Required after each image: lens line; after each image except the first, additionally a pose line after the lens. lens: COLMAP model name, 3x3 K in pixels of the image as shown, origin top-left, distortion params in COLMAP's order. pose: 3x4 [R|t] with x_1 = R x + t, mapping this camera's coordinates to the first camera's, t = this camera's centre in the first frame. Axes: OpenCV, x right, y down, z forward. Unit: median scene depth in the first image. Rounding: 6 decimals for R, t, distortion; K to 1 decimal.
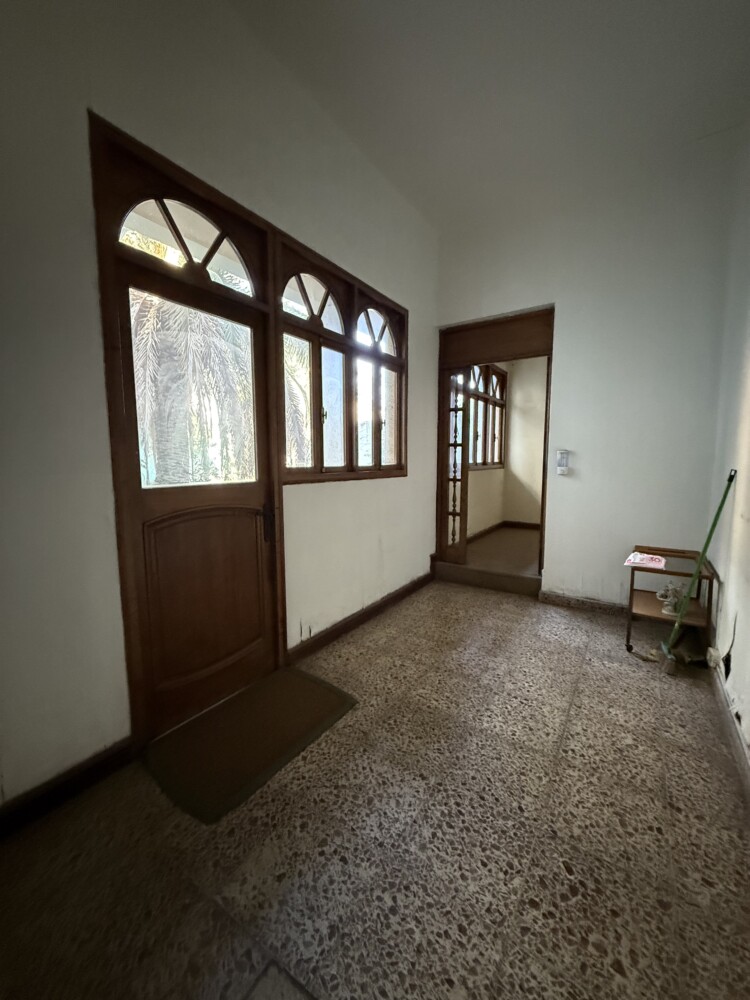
lens RADIAL K [[395.6, 0, 374.4], [0, 395.6, 497.0], [0, 0, 1]] dist [-0.009673, 0.000670]
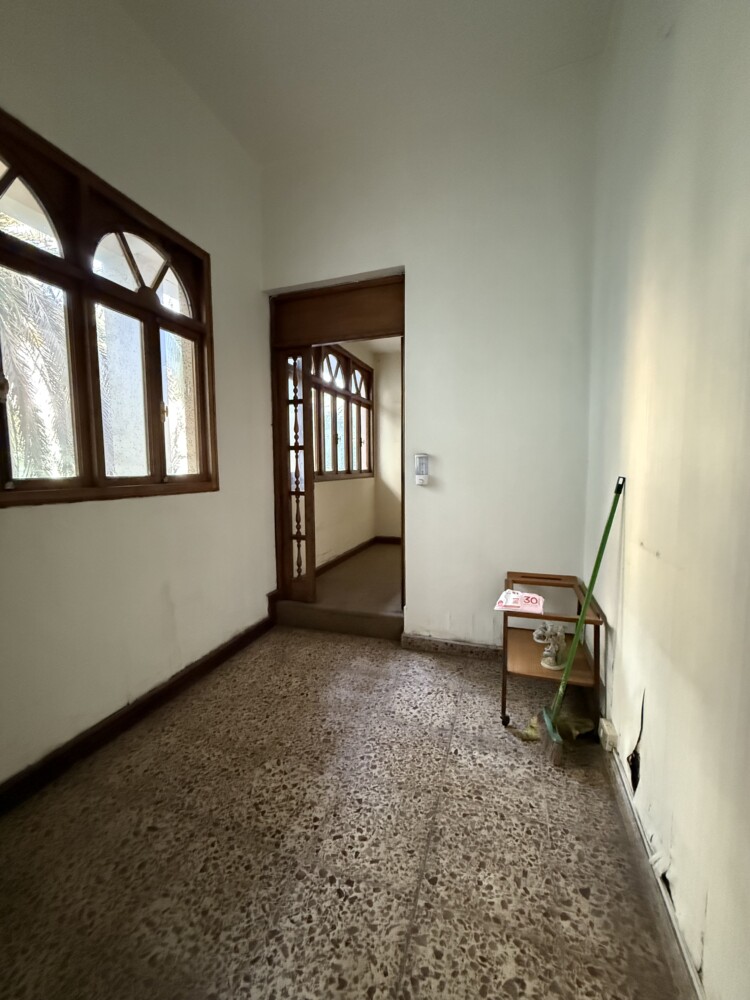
lens RADIAL K [[395.6, 0, 378.0], [0, 395.6, 492.8], [0, 0, 1]] dist [-0.009673, 0.000670]
pose [[0.963384, -0.020128, 0.267368, 0.162460], [0.028842, 0.999172, -0.028703, -0.019147], [-0.266569, 0.035363, 0.963167, 0.239658]]
